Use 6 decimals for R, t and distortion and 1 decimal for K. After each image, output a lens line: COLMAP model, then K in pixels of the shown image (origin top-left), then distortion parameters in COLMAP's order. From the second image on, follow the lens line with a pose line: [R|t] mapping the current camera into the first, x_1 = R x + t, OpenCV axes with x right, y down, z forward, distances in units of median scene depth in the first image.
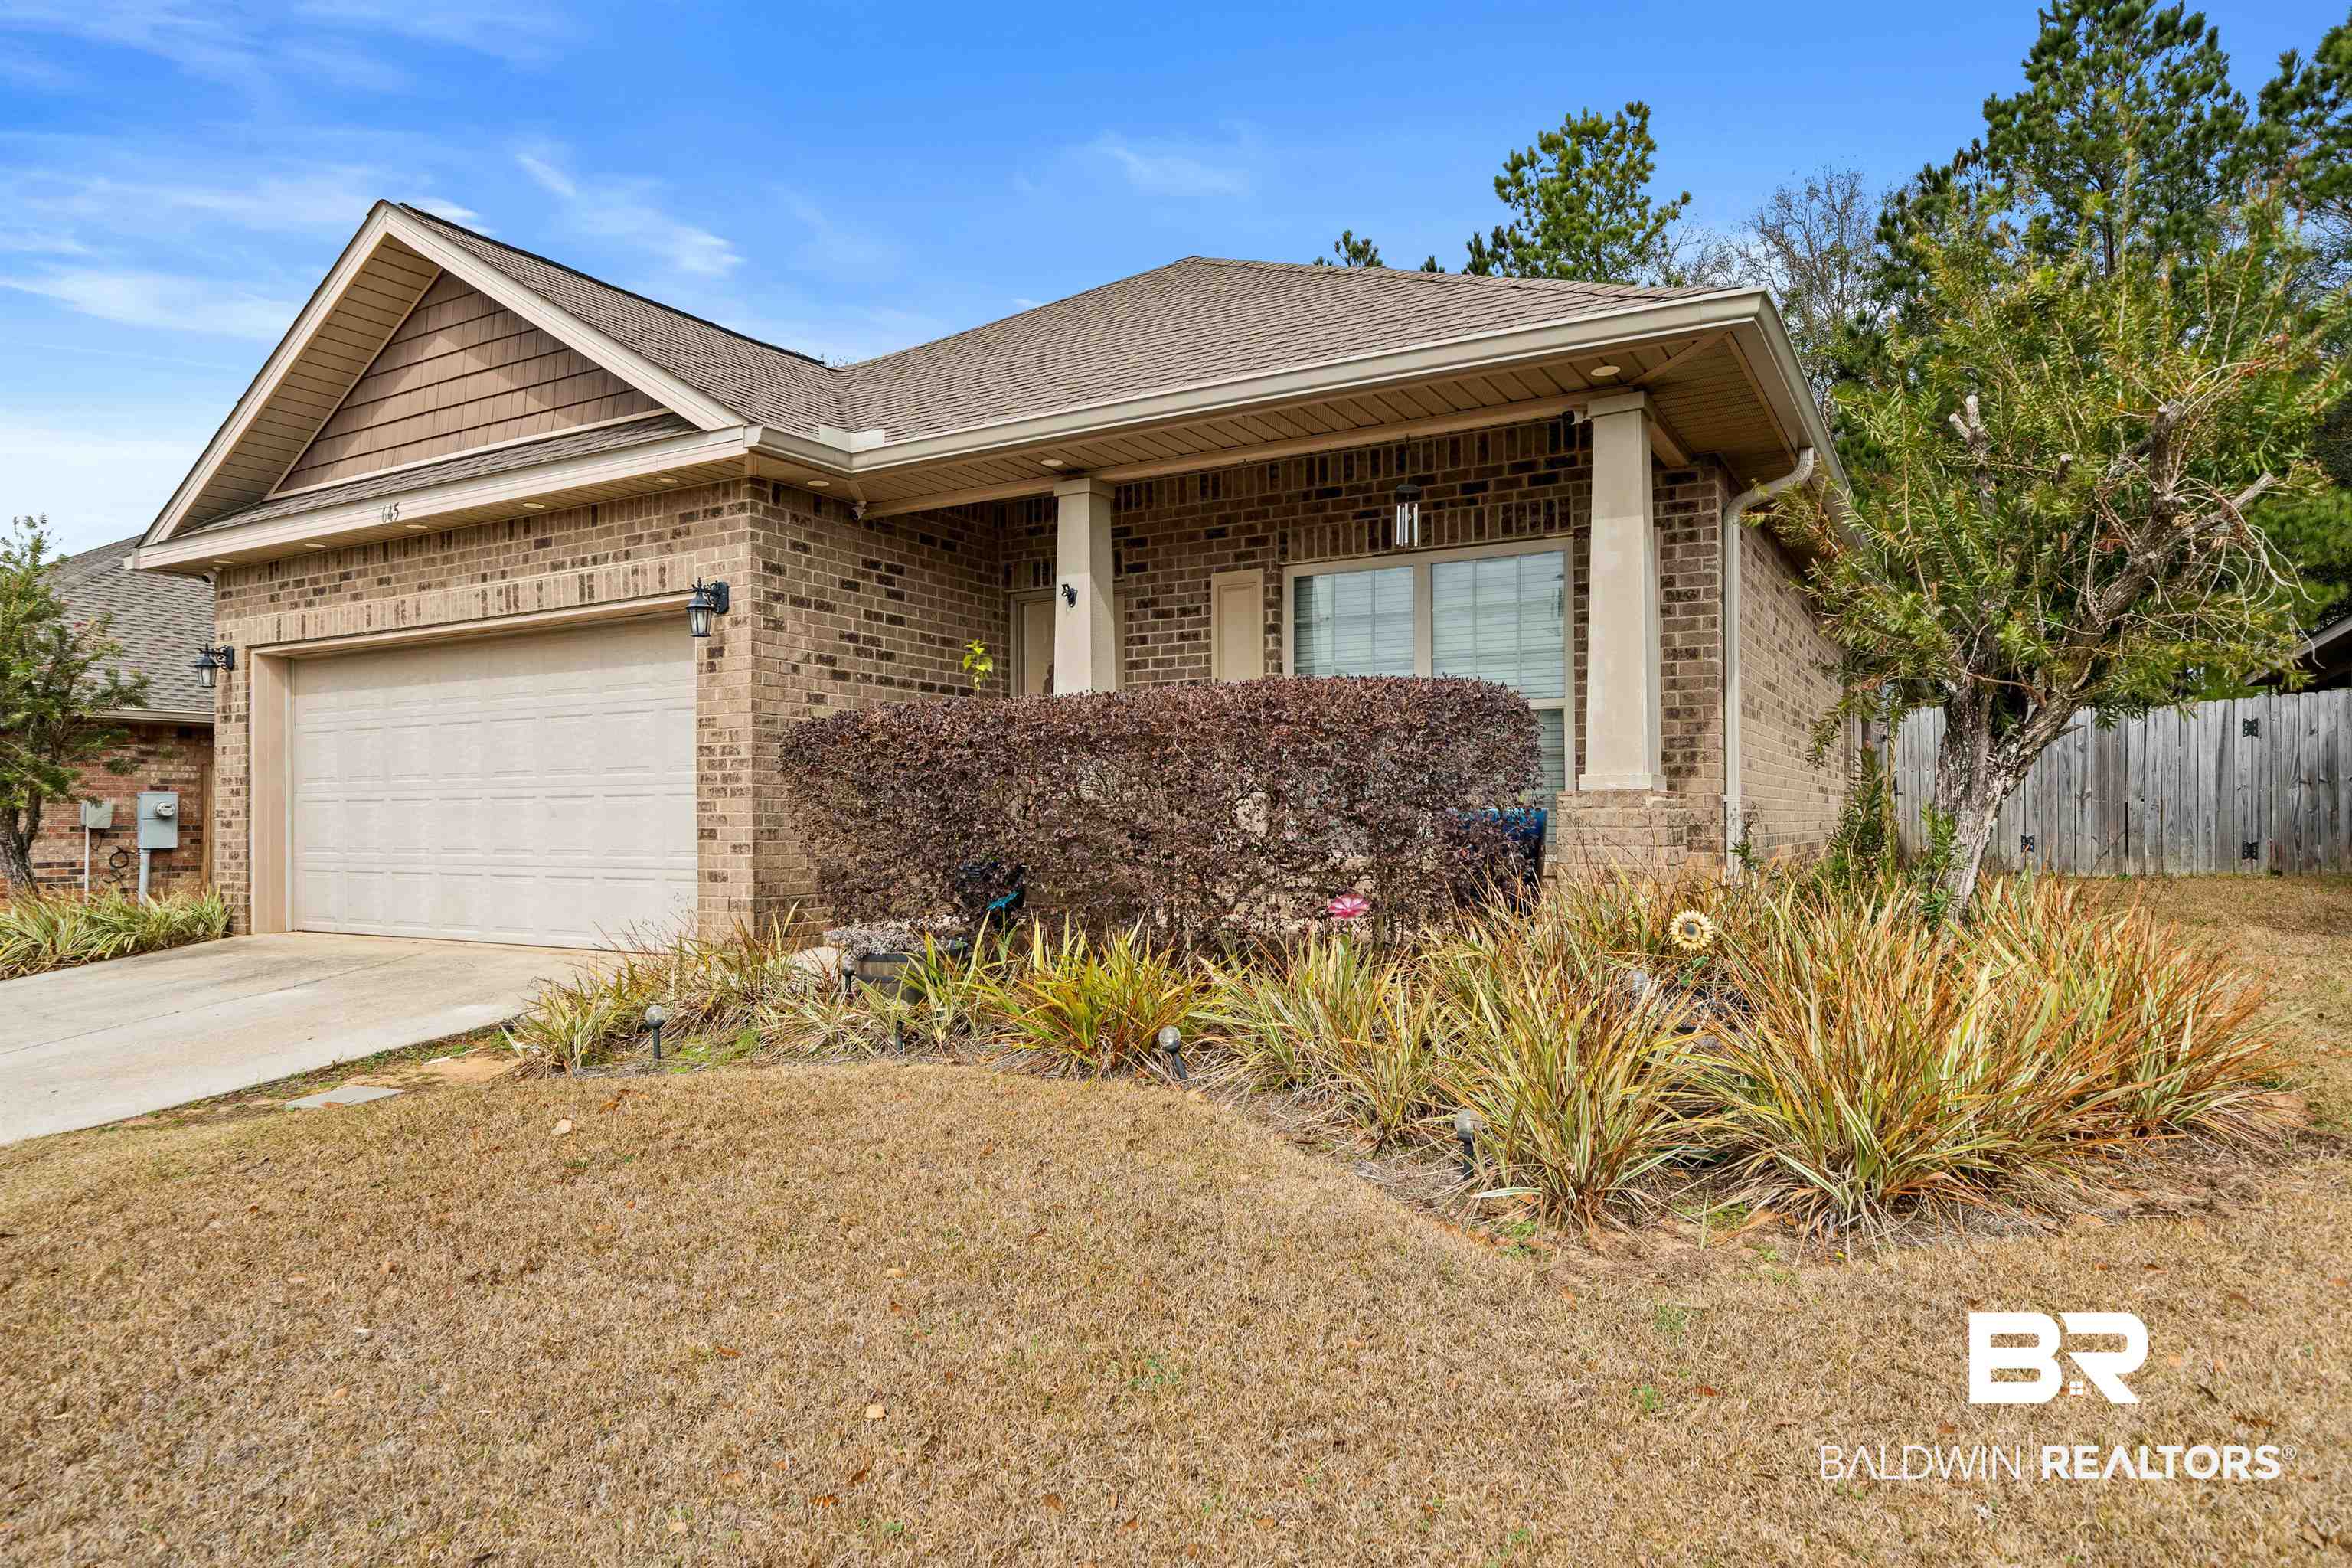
lens RADIAL K [[1389.4, 0, 1177.5], [0, 1389.4, 794.0], [0, 0, 1]] dist [-0.012869, -0.000509]
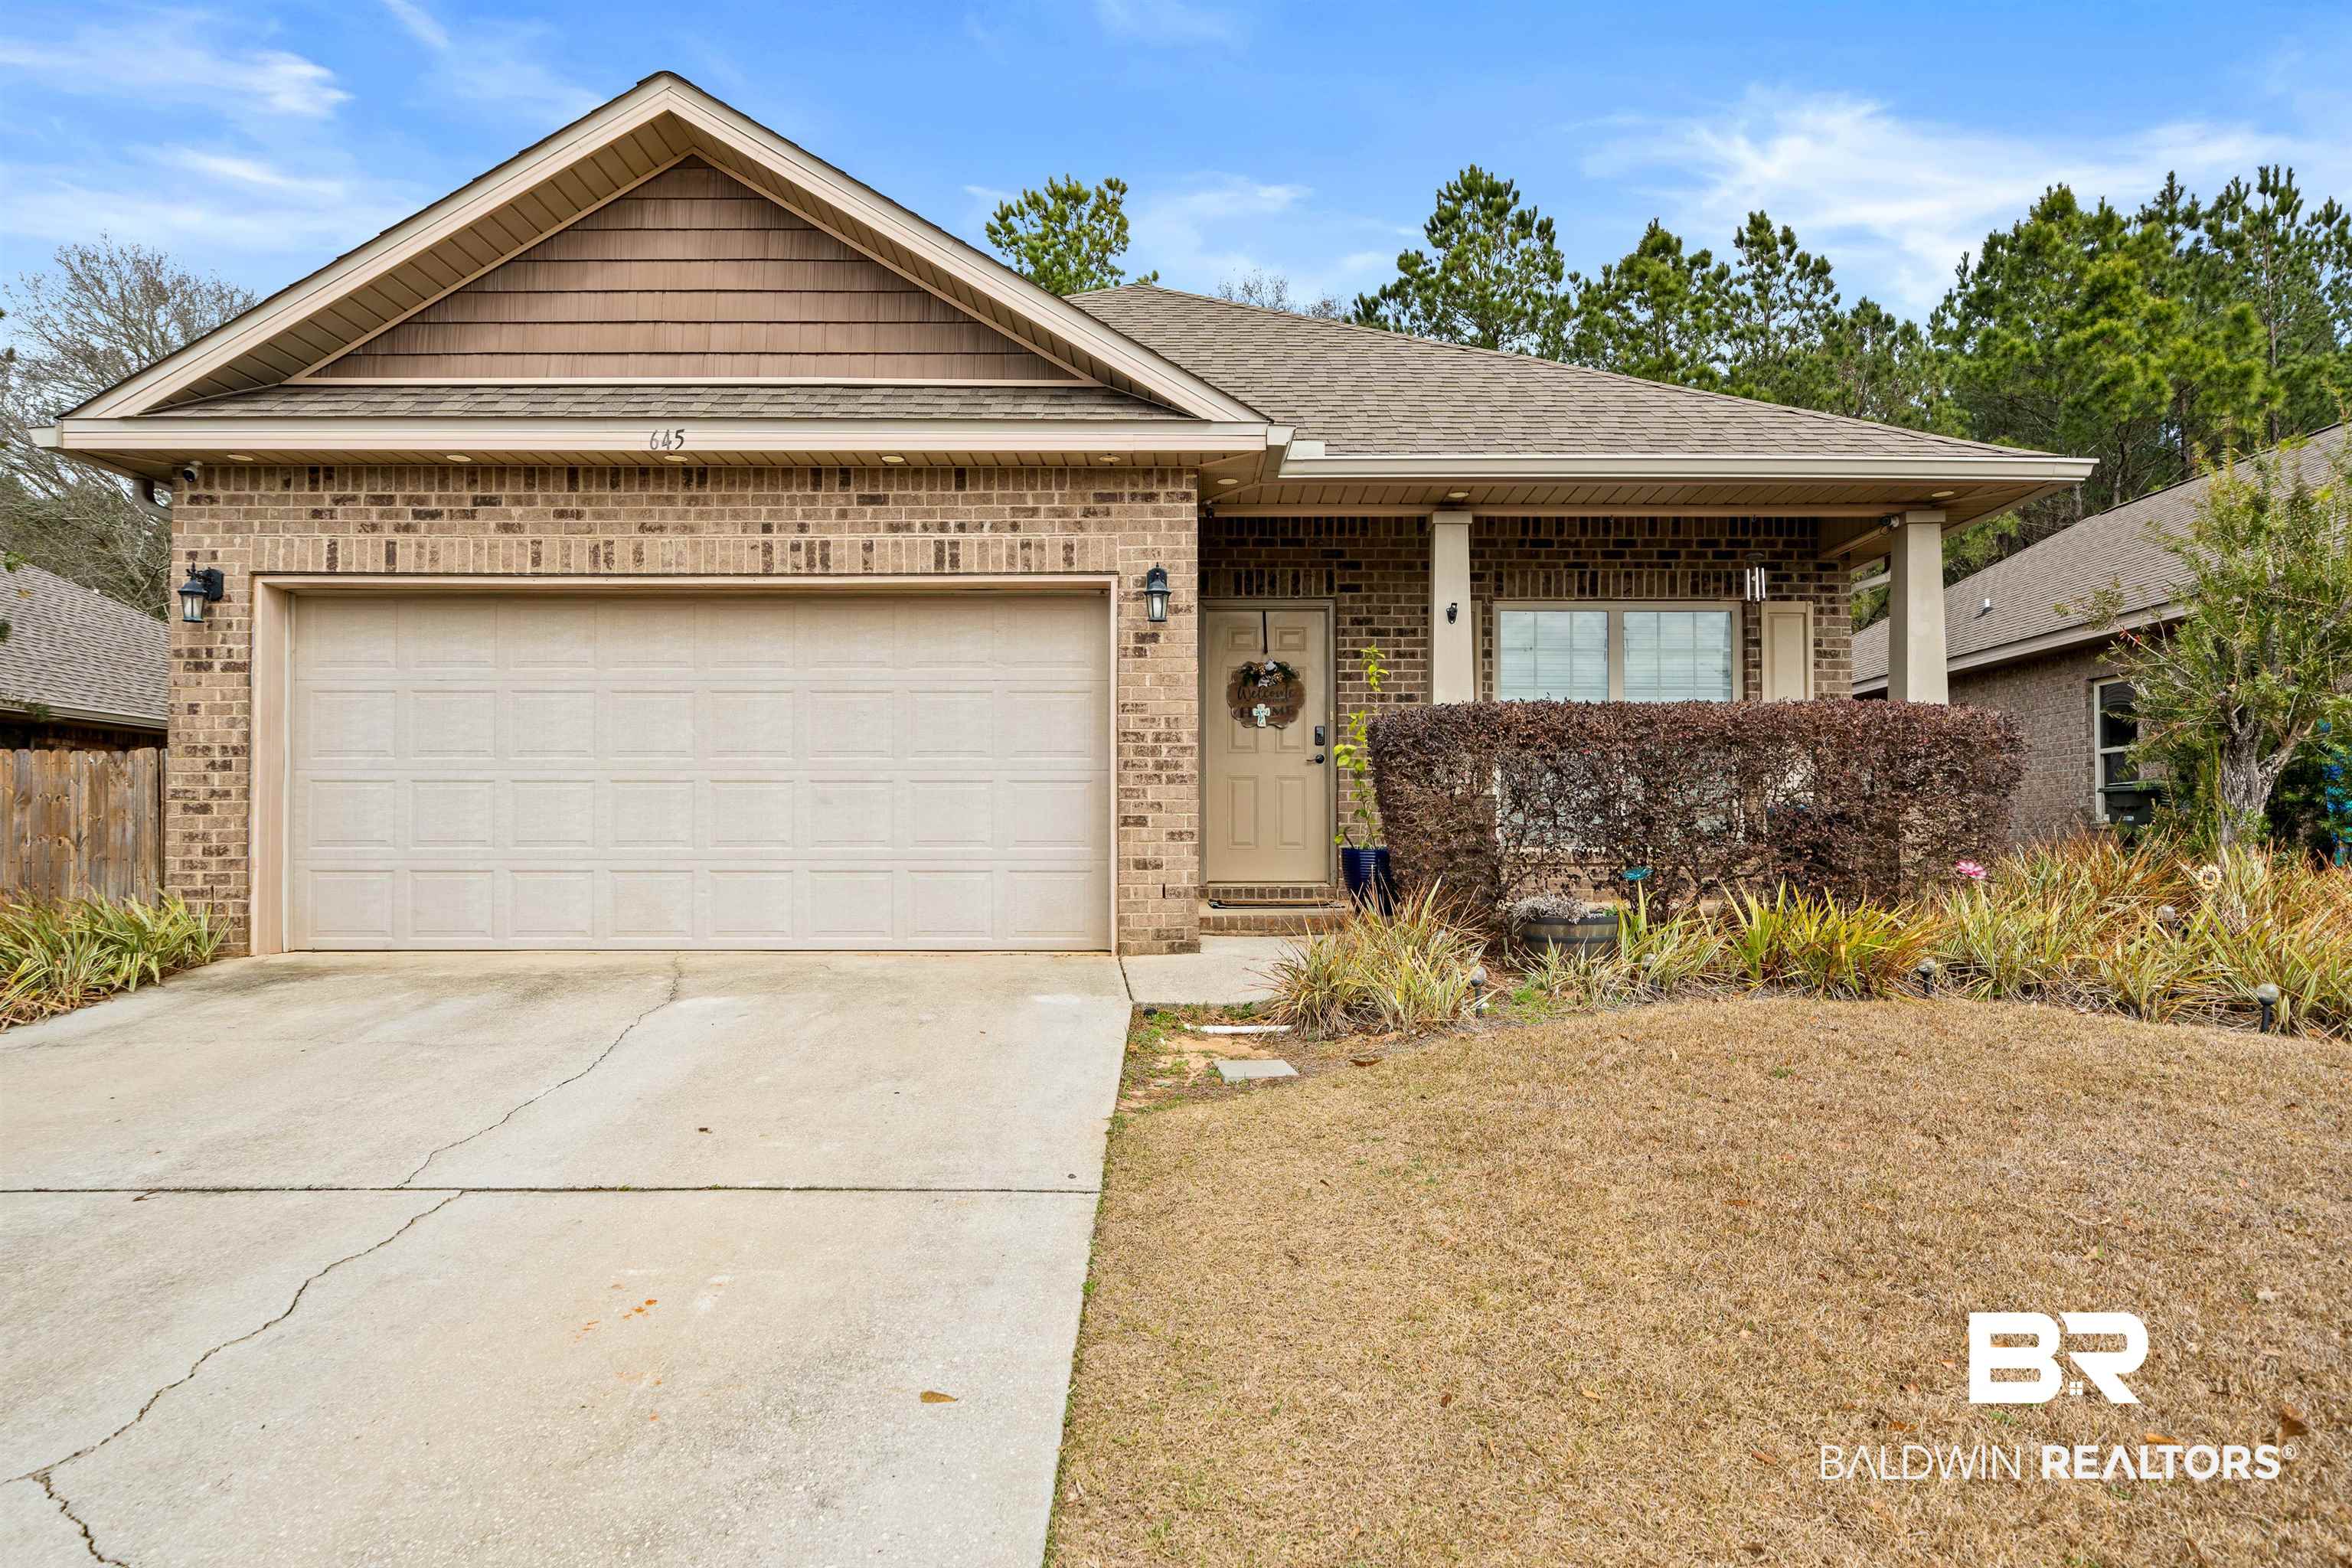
lens RADIAL K [[1418.5, 0, 1173.6], [0, 1418.5, 790.0], [0, 0, 1]] dist [-0.008633, 0.001201]
pose [[0.870138, 0.026125, 0.492115, -0.744582], [-0.014565, 0.999521, -0.027309, 0.031168], [-0.492593, 0.016595, 0.870102, 0.101803]]
